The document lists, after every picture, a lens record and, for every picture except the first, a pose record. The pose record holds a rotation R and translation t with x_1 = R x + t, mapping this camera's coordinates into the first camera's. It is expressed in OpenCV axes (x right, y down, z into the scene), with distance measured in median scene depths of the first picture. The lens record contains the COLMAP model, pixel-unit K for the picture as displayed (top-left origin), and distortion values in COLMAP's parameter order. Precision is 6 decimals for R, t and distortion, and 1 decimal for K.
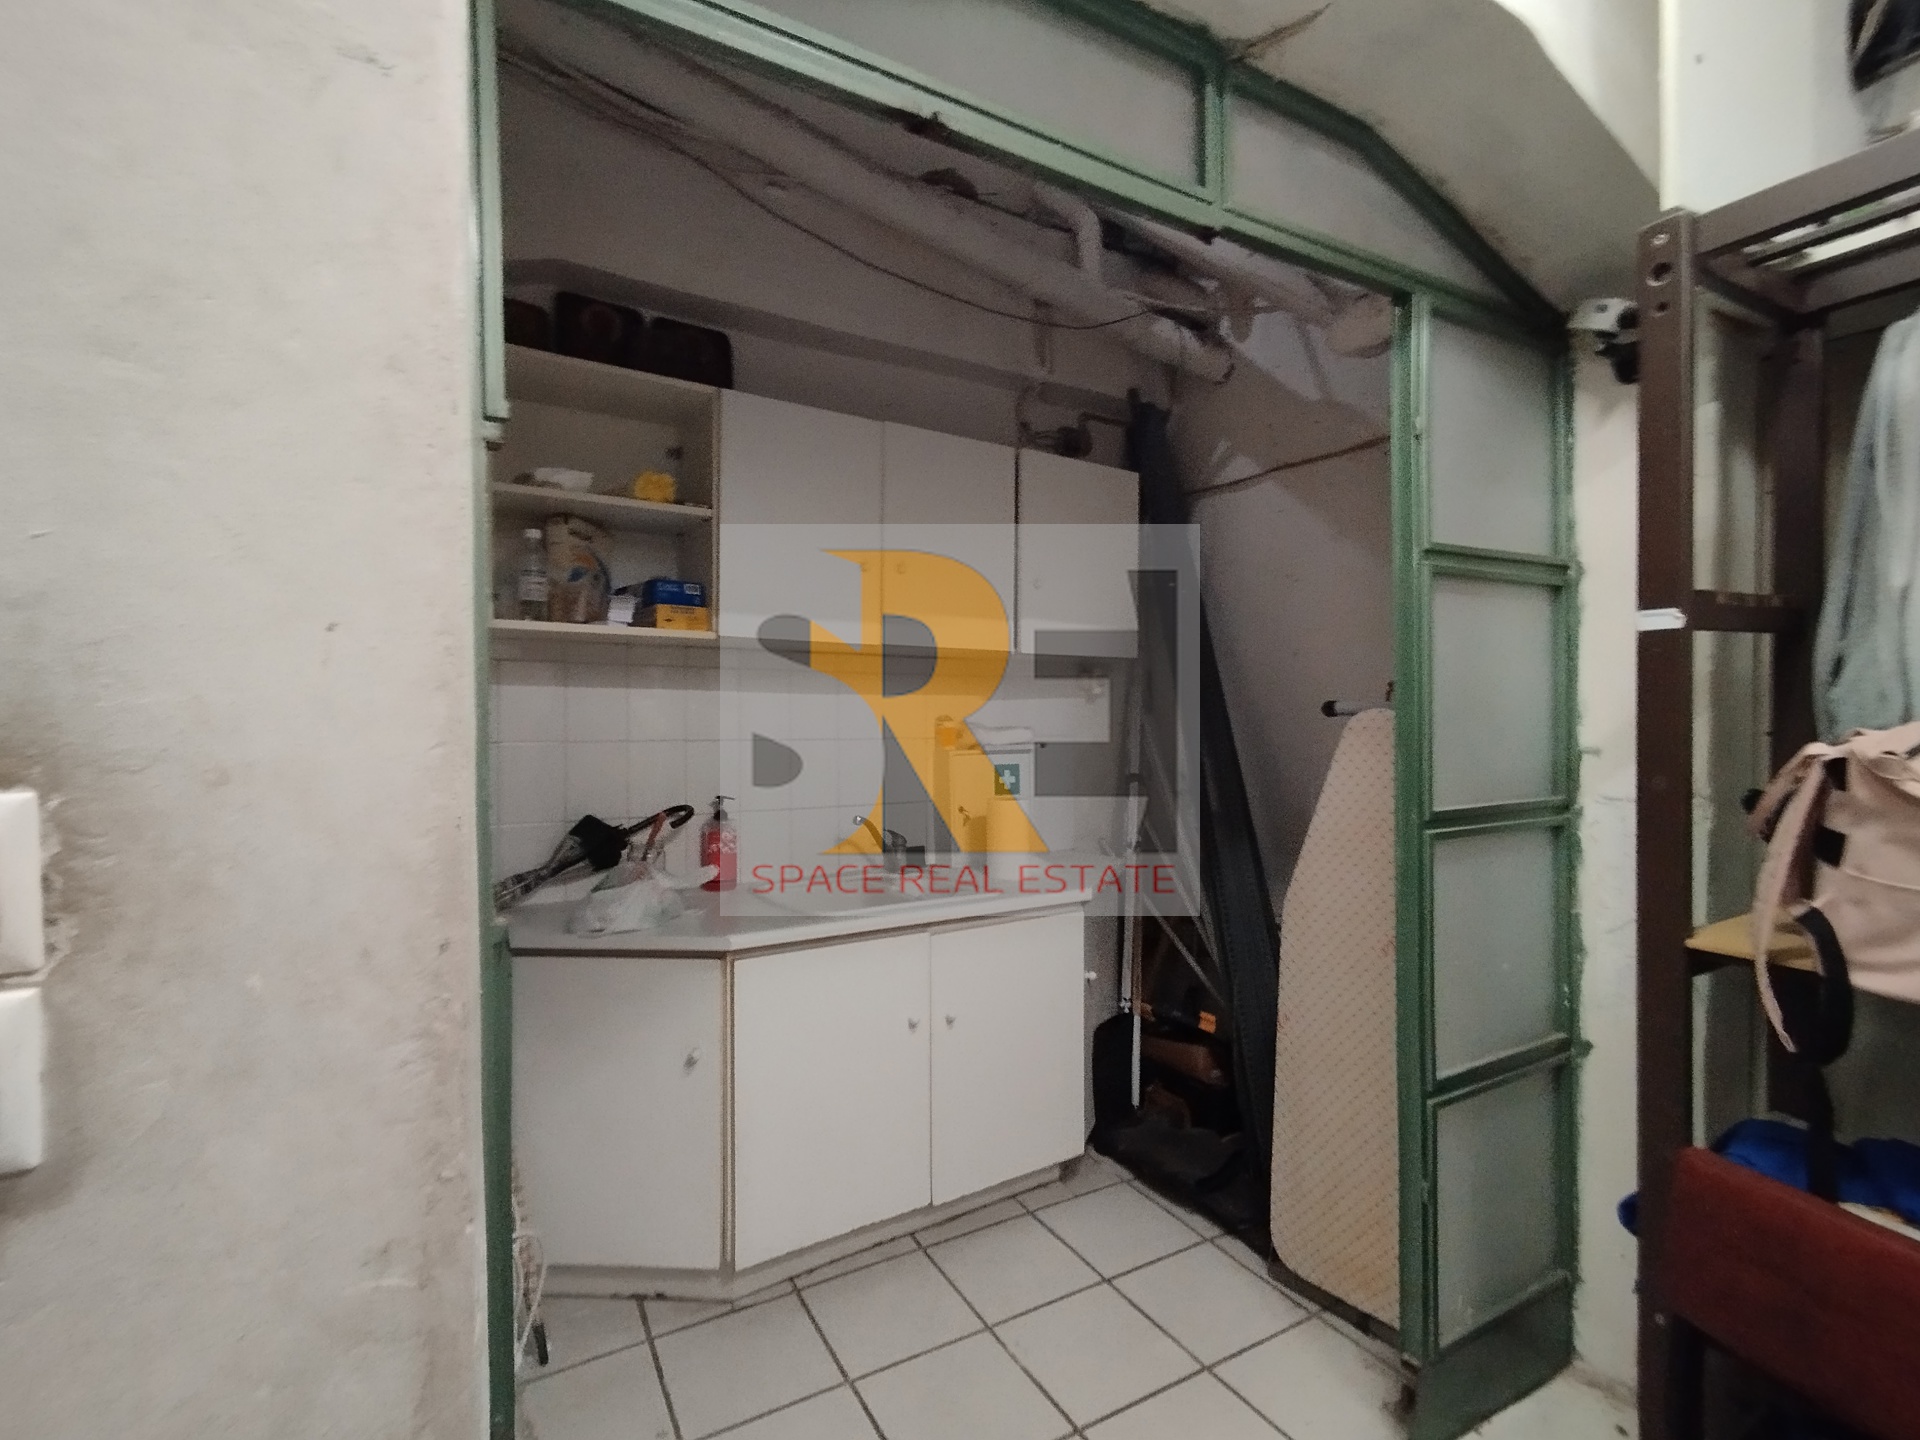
lens RADIAL K [[891.0, 0, 957.0], [0, 891.0, 734.3], [0, 0, 1]] dist [0.010736, -0.004607]
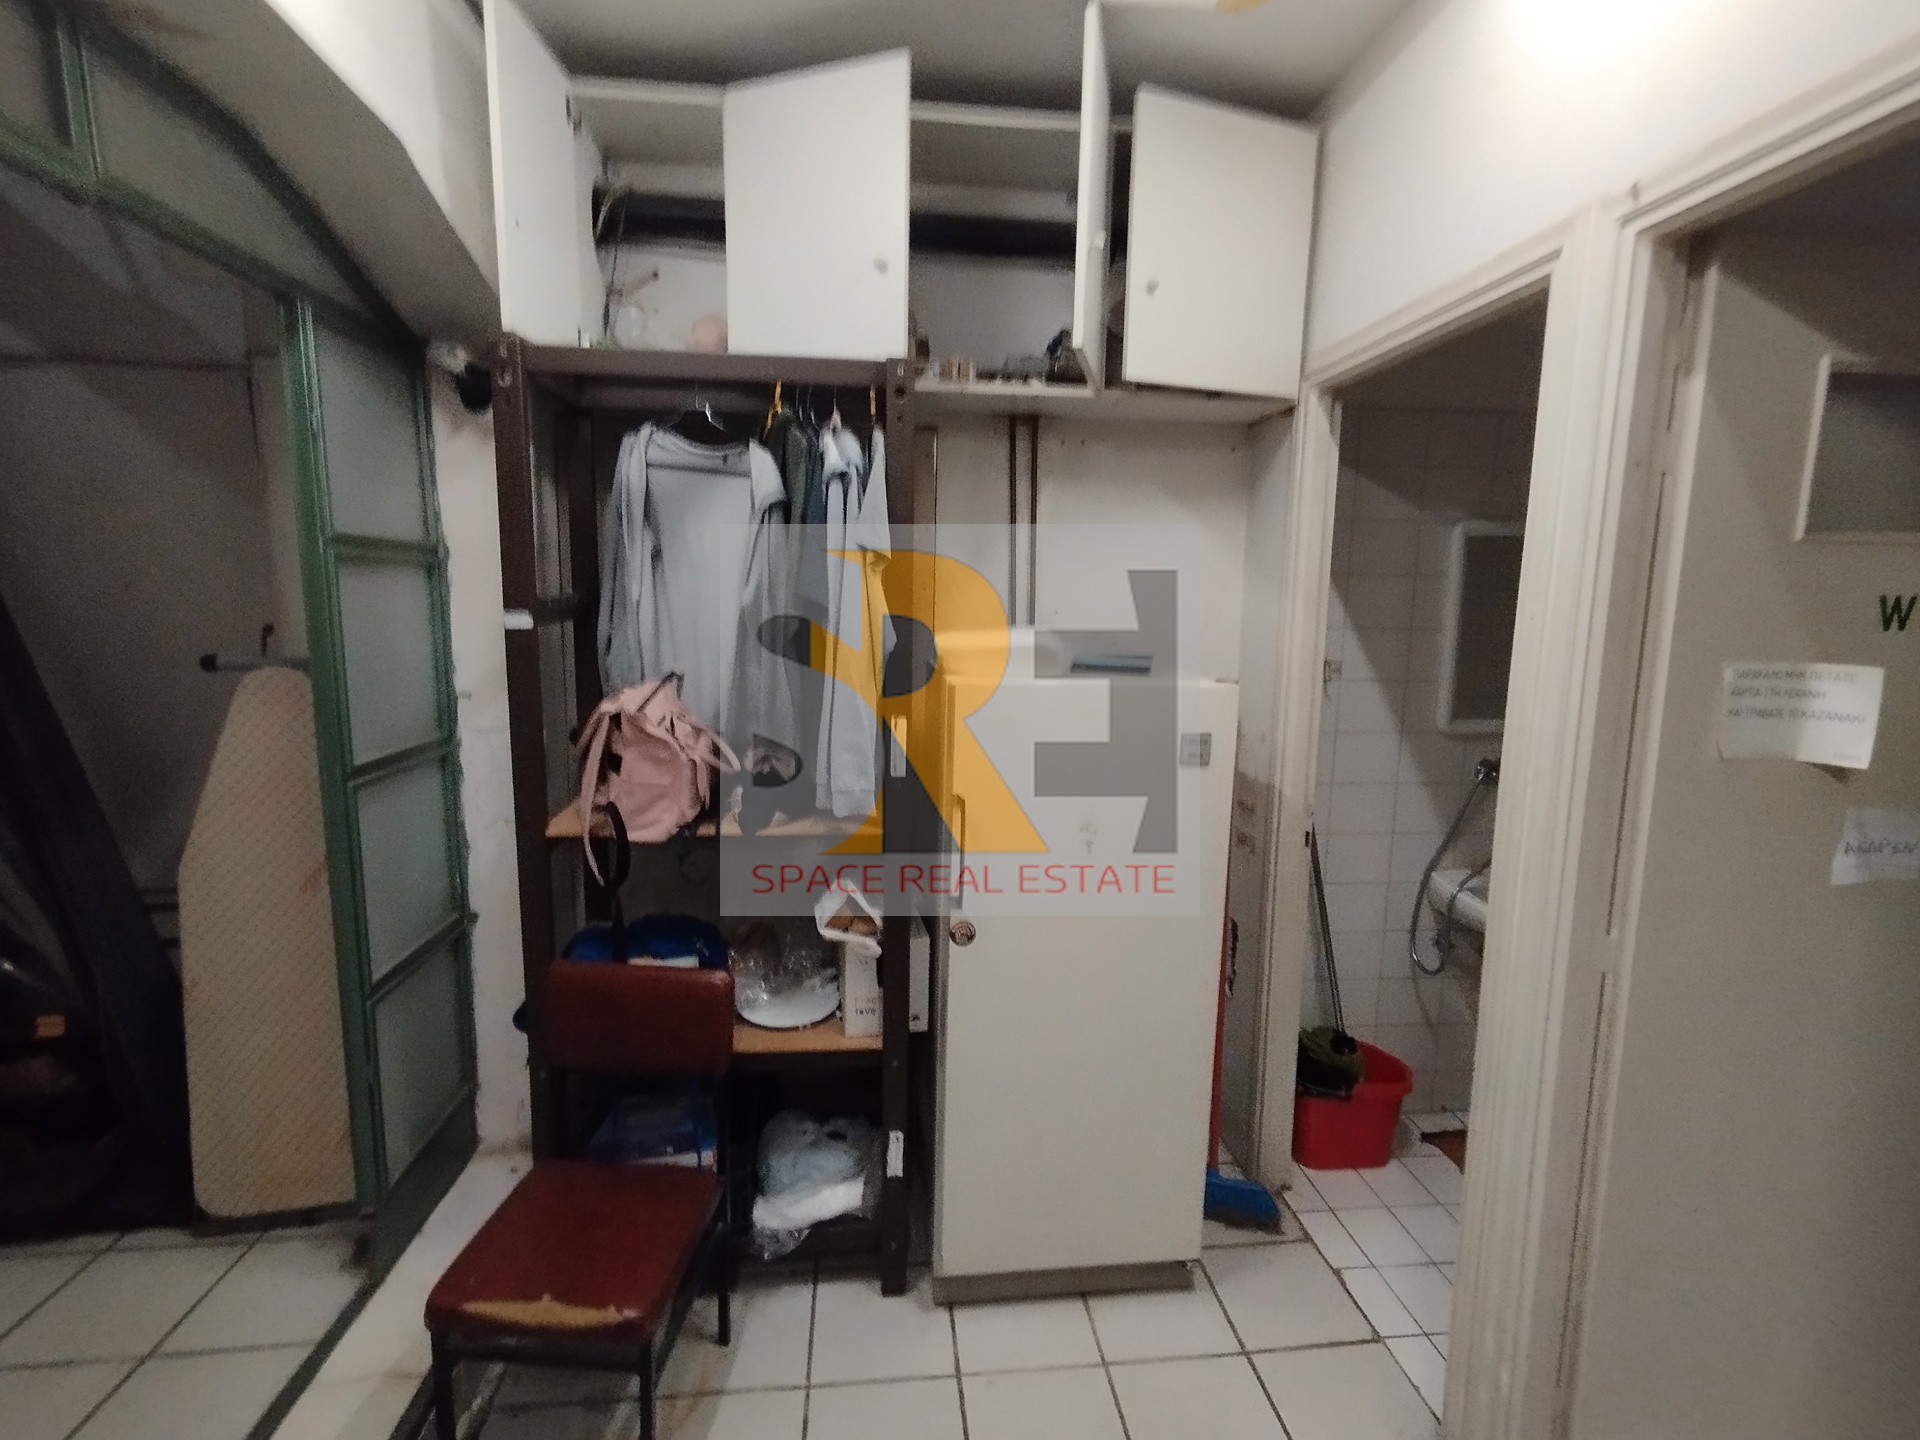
lens RADIAL K [[886.6, 0, 960.0], [0, 886.6, 720.0], [0, 0, 1]] dist [0.010968, 0.000085]
pose [[0.390155, -0.104568, 0.914792, -0.218474], [0.000160, 0.993538, 0.113501, -0.103450], [-0.920749, -0.044136, 0.387651, -0.183185]]
